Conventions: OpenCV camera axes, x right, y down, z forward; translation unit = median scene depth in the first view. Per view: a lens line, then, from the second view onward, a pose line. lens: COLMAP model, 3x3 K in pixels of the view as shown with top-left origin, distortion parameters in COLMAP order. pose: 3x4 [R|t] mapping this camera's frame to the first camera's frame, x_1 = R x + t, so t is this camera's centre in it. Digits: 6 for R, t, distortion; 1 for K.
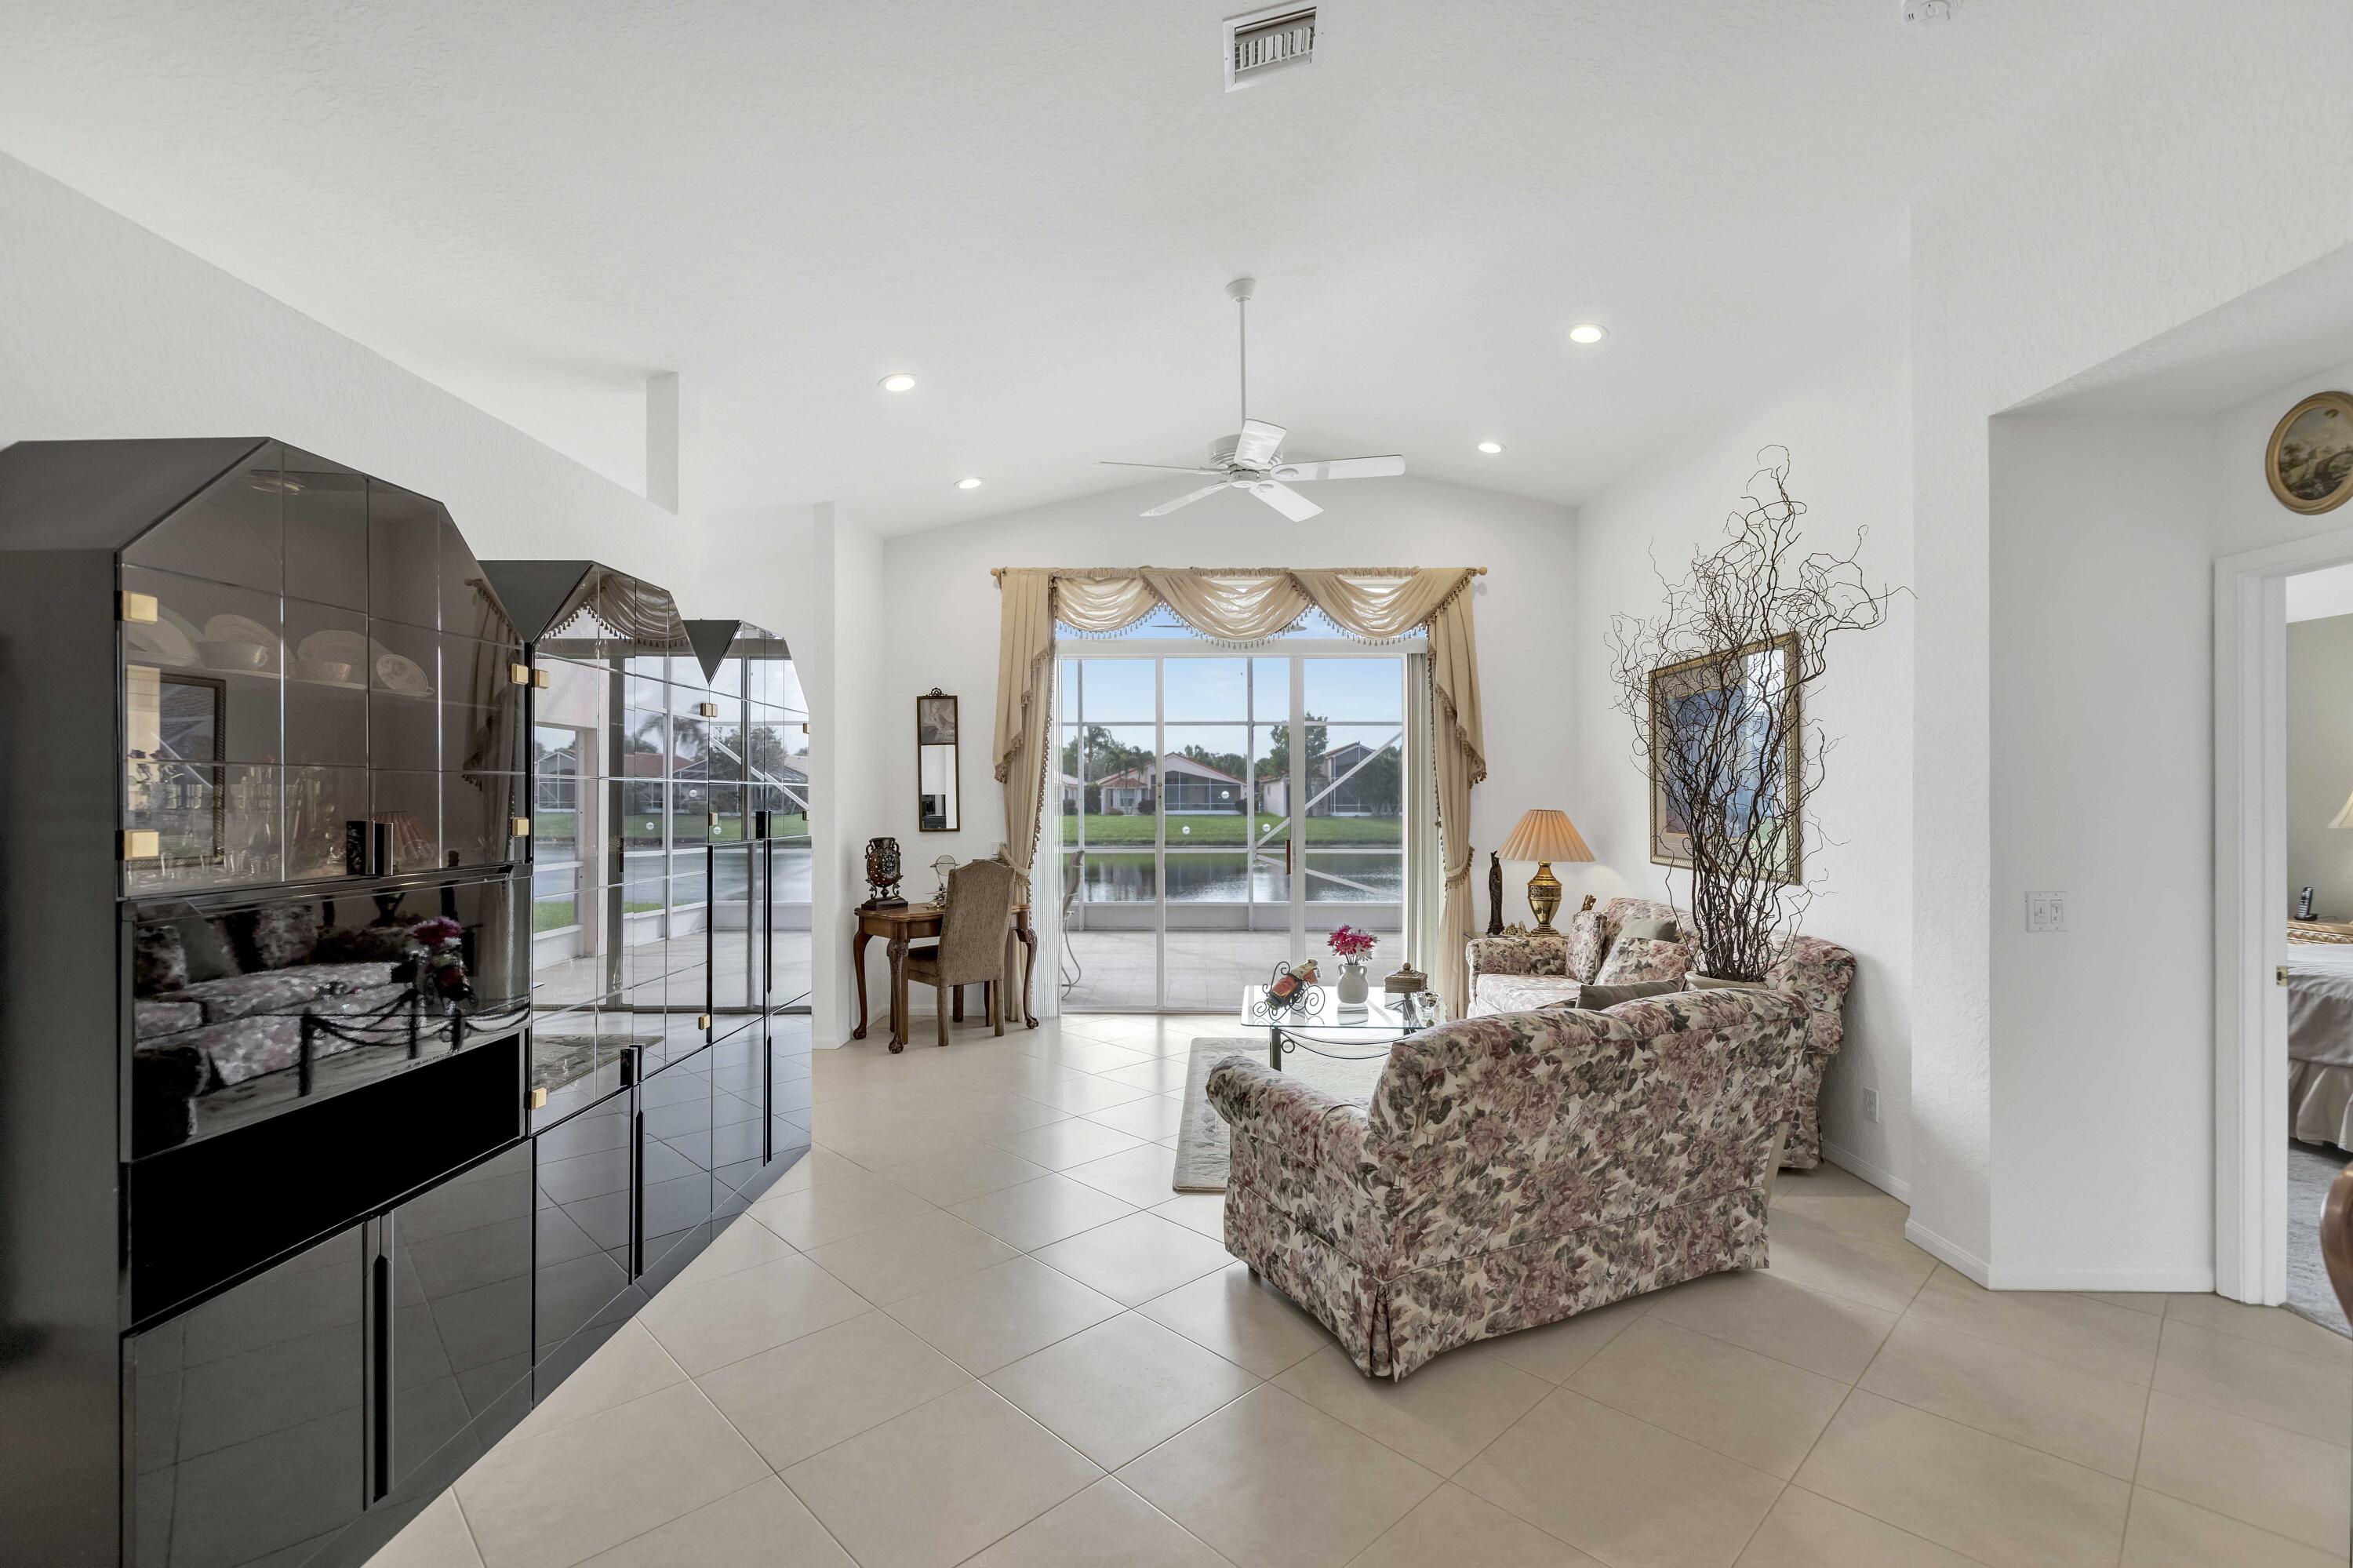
lens RADIAL K [[1046.5, 0, 1179.7], [0, 1046.5, 793.1], [0, 0, 1]] dist [0.000387, -0.000936]
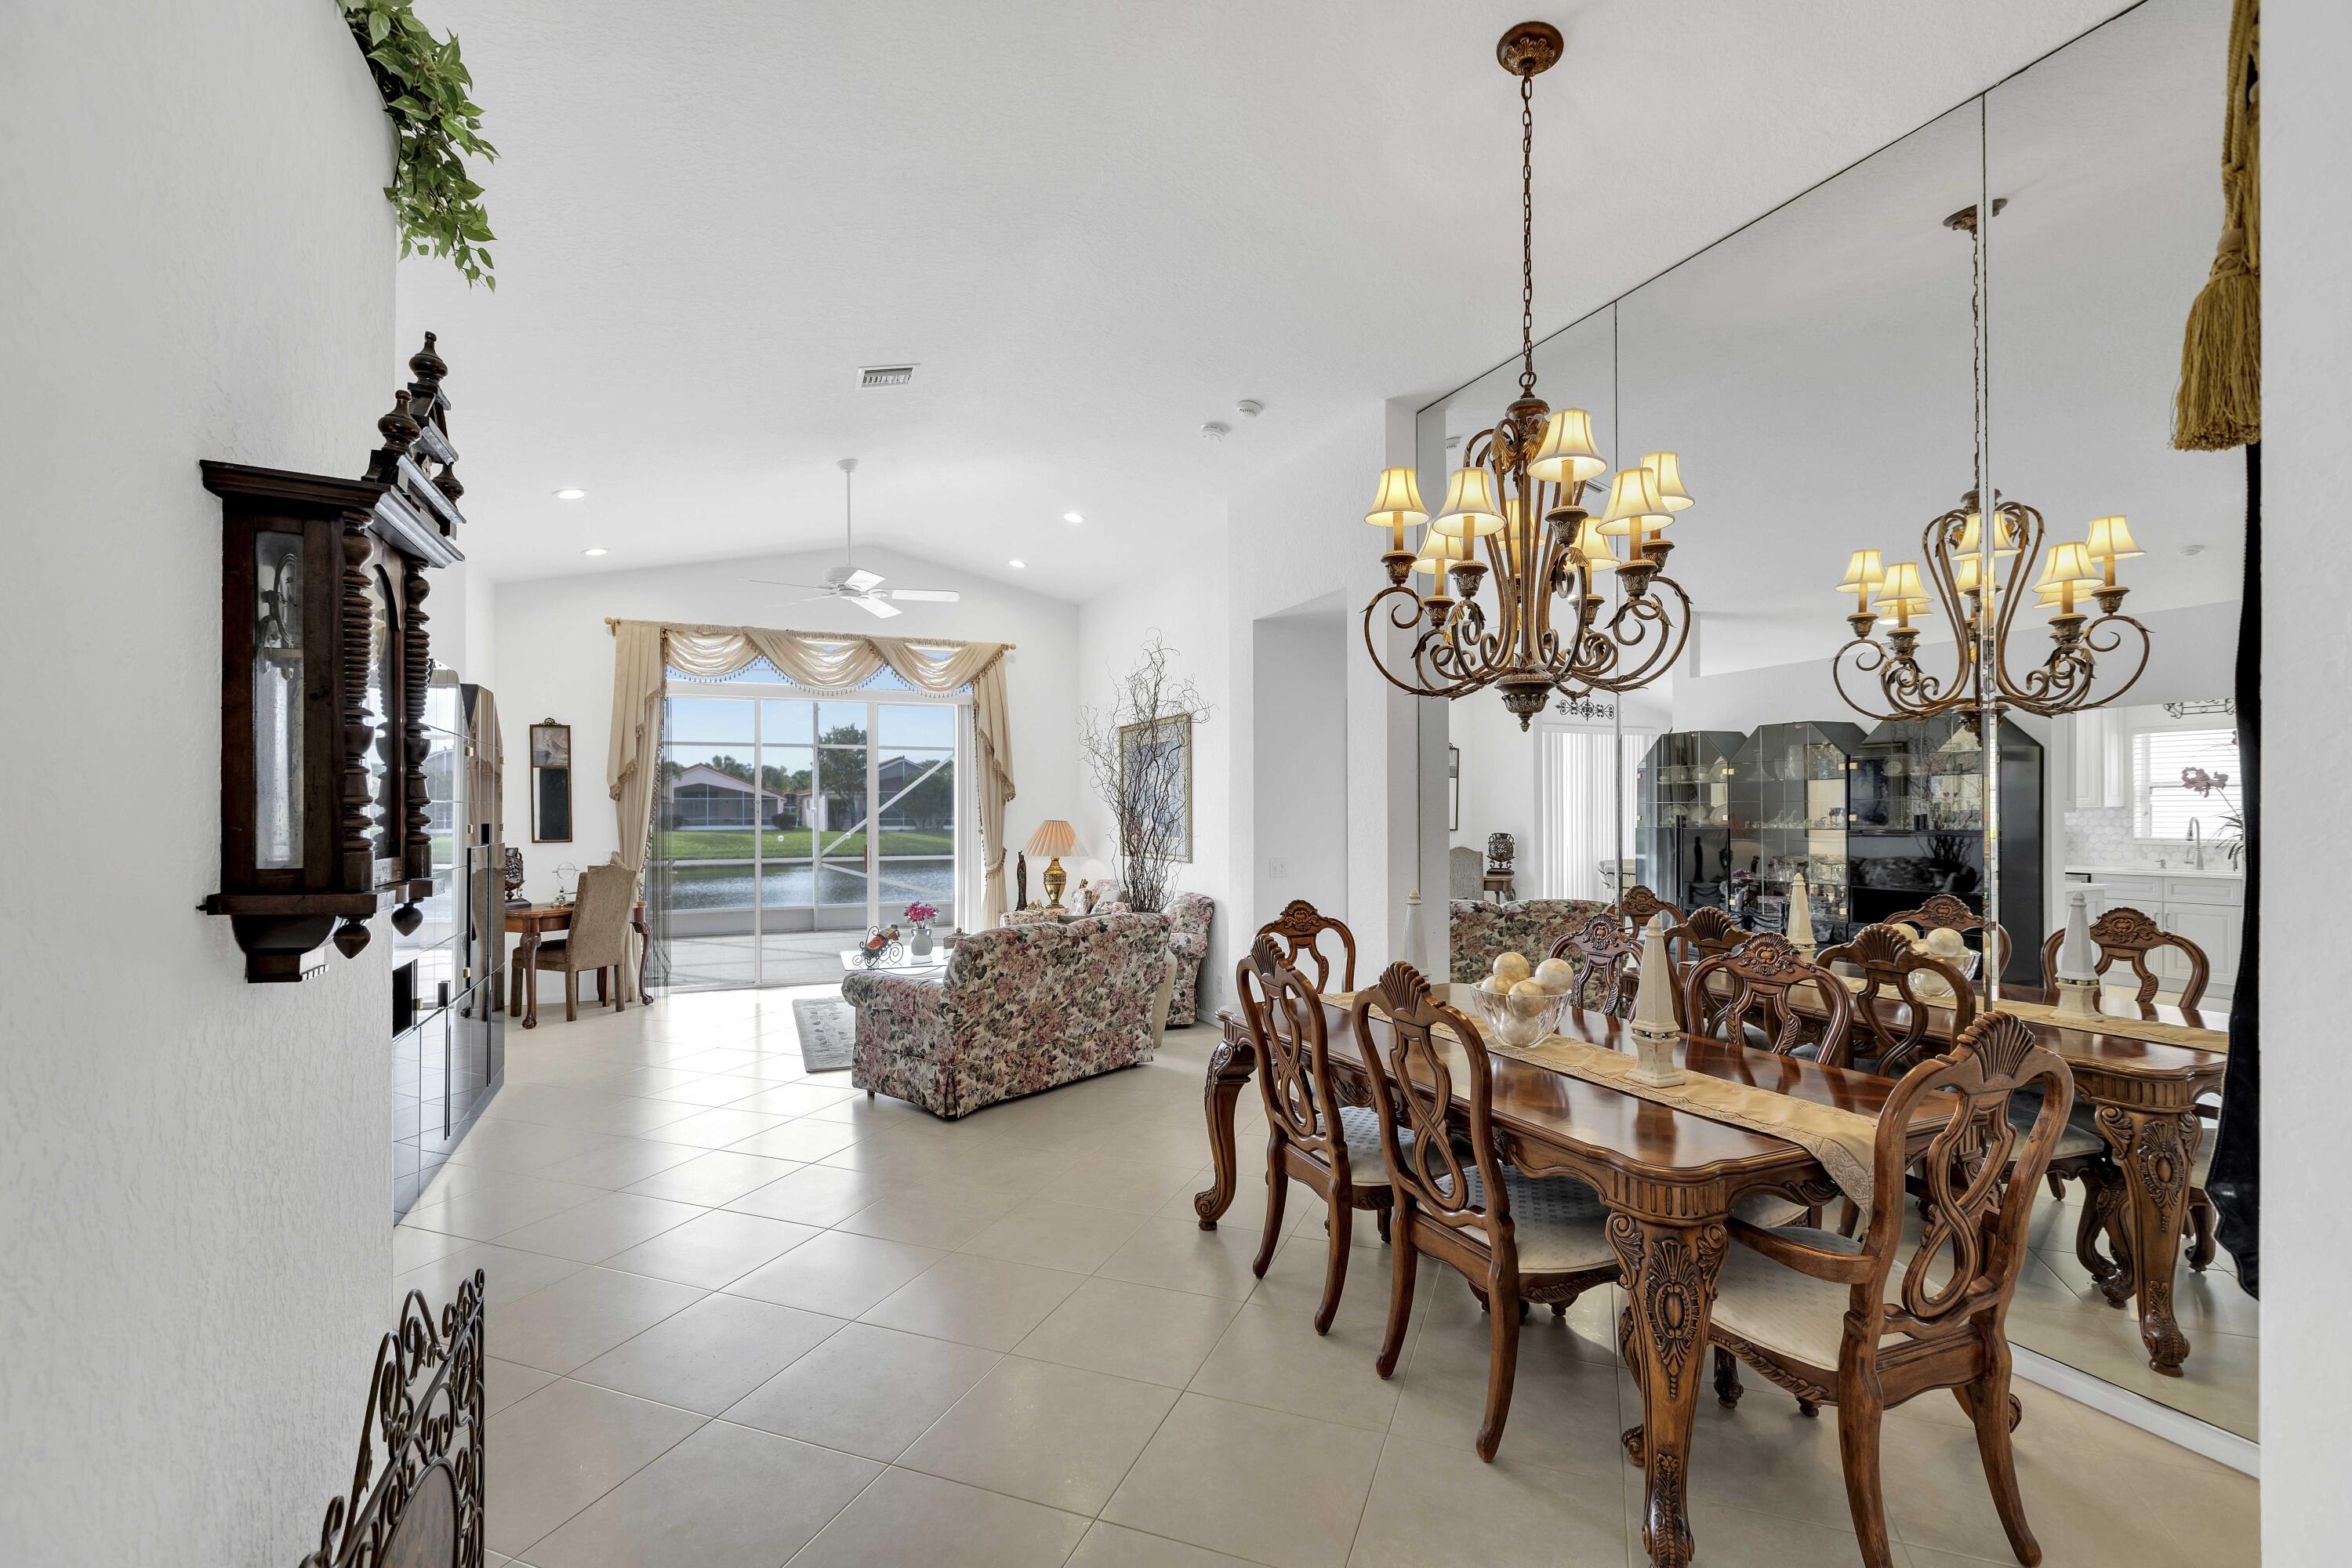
lens RADIAL K [[1046.0, 0, 1174.5], [0, 1046.0, 796.6], [0, 0, 1]] dist [0.000387, -0.000936]
pose [[0.911179, 0.002654, 0.412003, -0.092628], [0.001298, 0.999956, -0.009313, -0.002926], [-0.412009, 0.009021, 0.911135, -0.378629]]
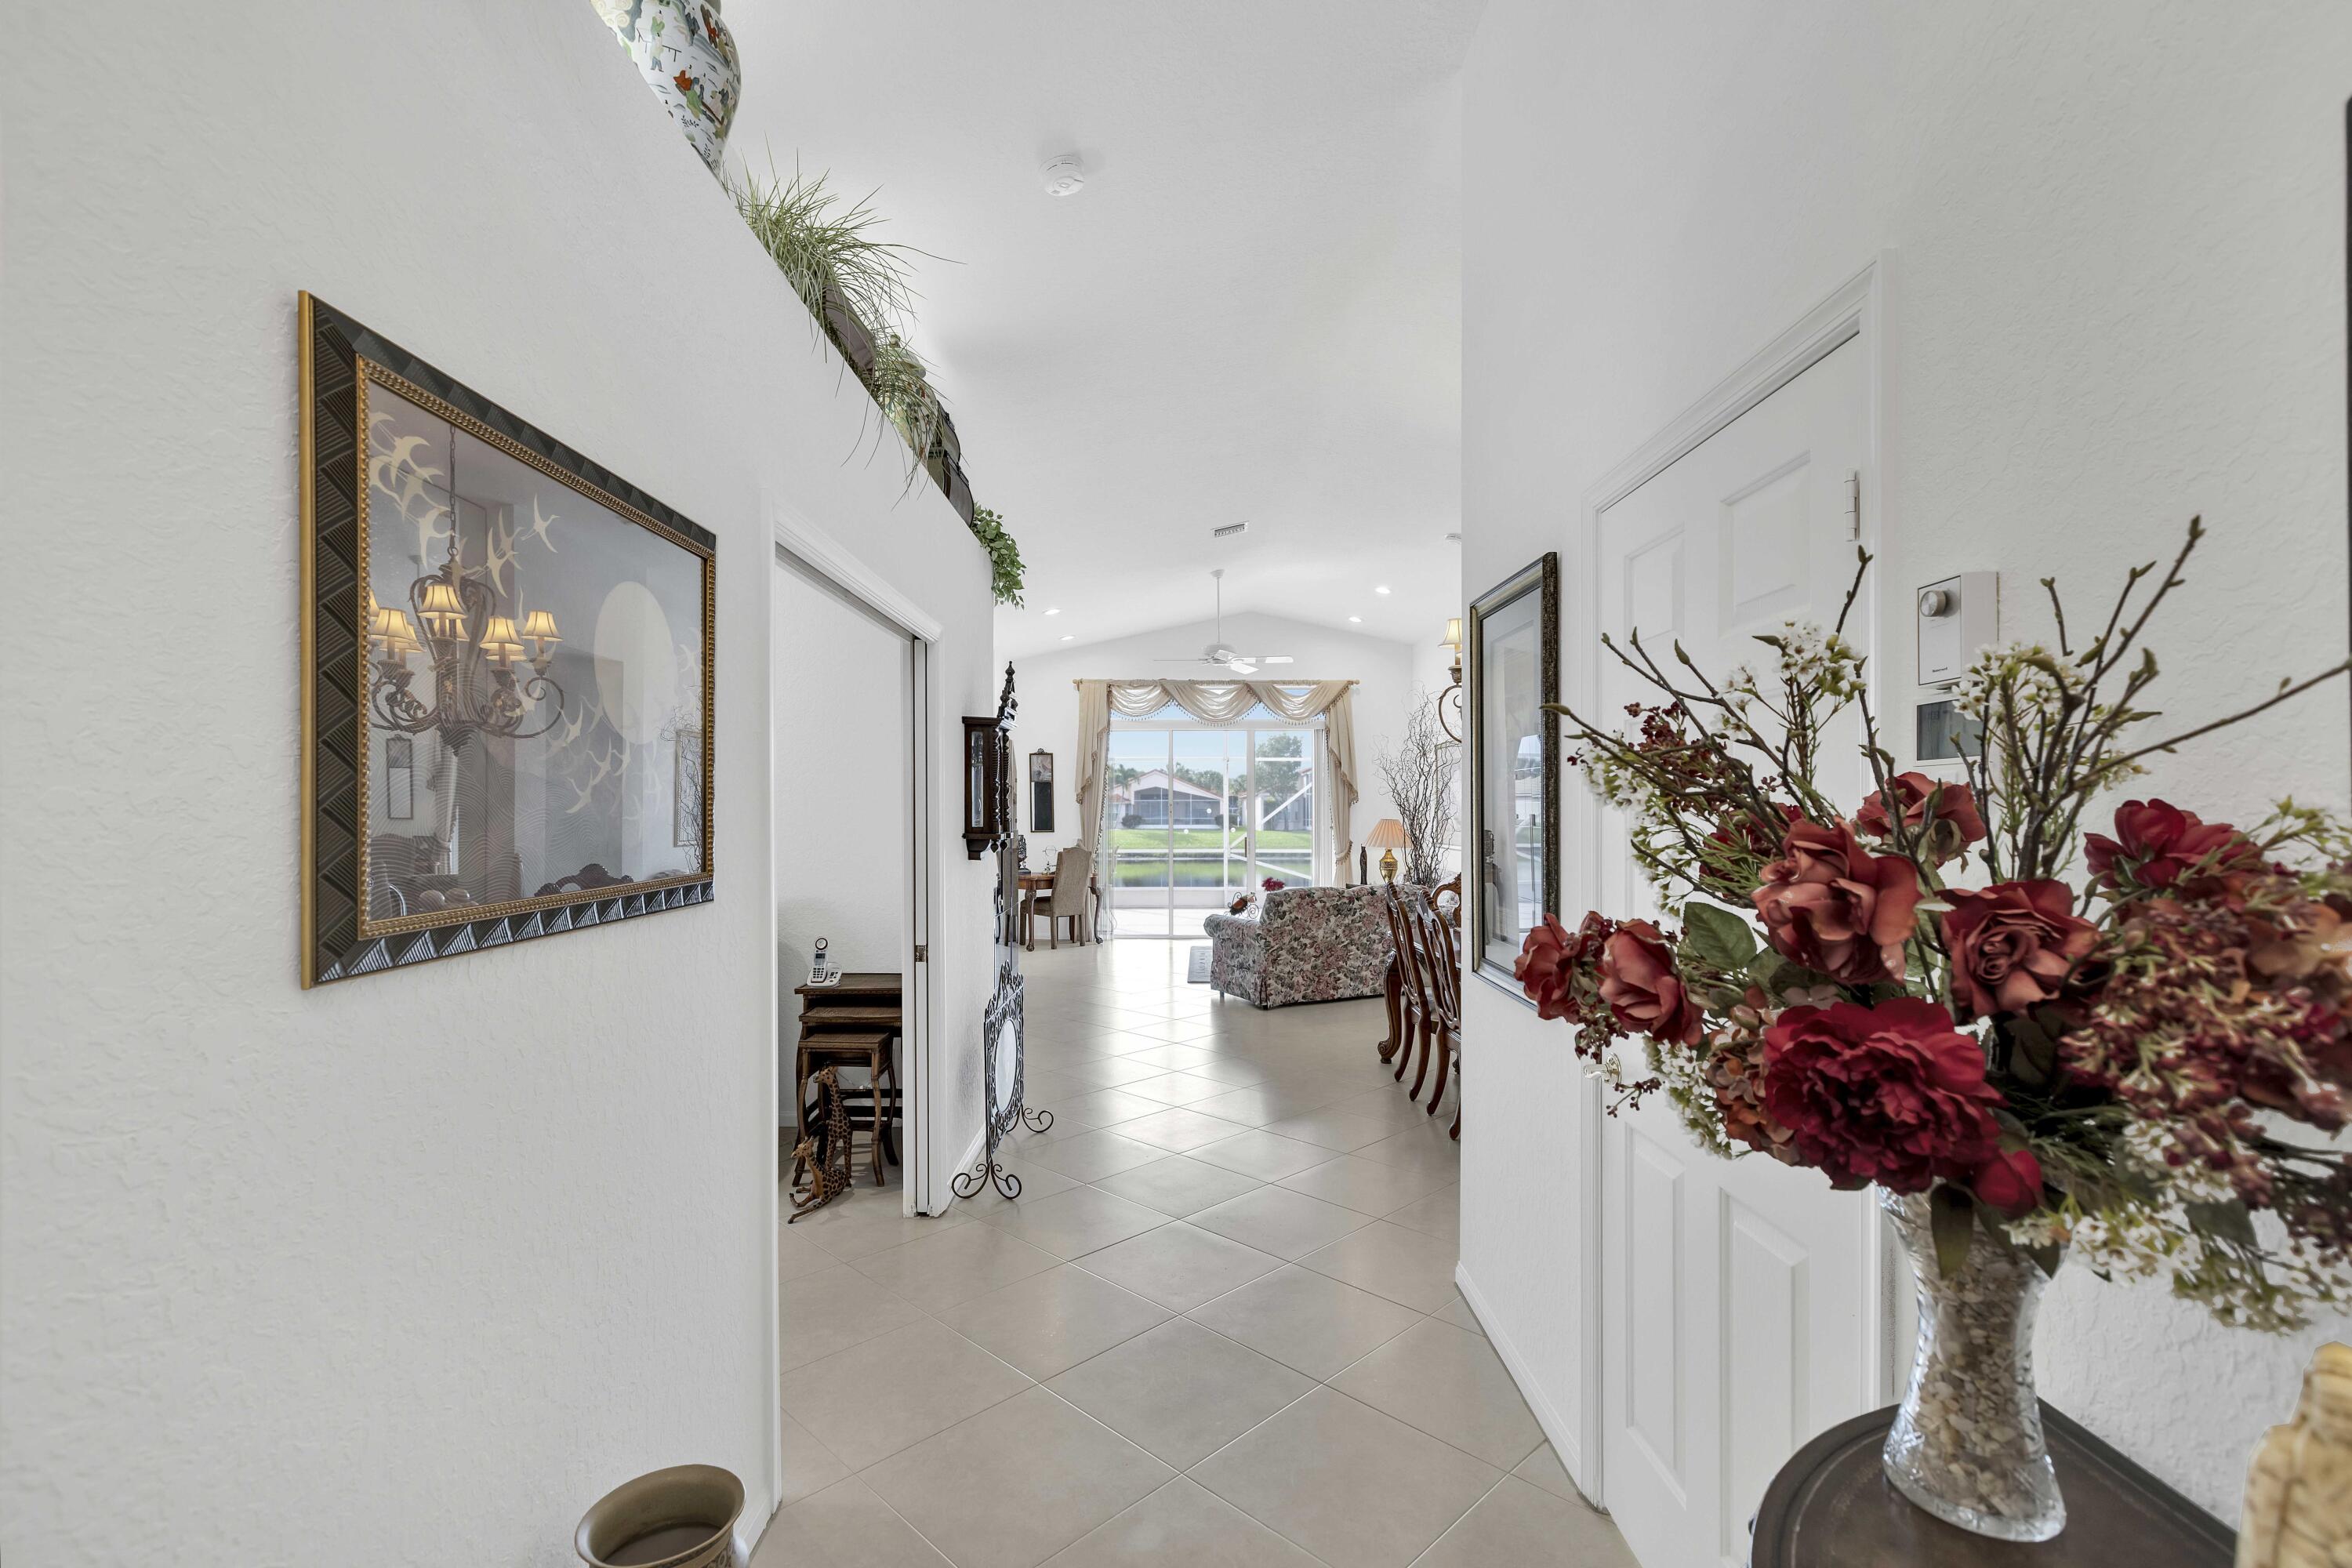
lens RADIAL K [[1046.0, 0, 1168.4], [0, 1046.0, 807.4], [0, 0, 1]] dist [0.000387, -0.000936]
pose [[0.999959, -0.000380, 0.009015, -0.044380], [0.000382, 1.000000, -0.000188, -0.004201], [-0.009015, 0.000192, 0.999959, -0.825915]]
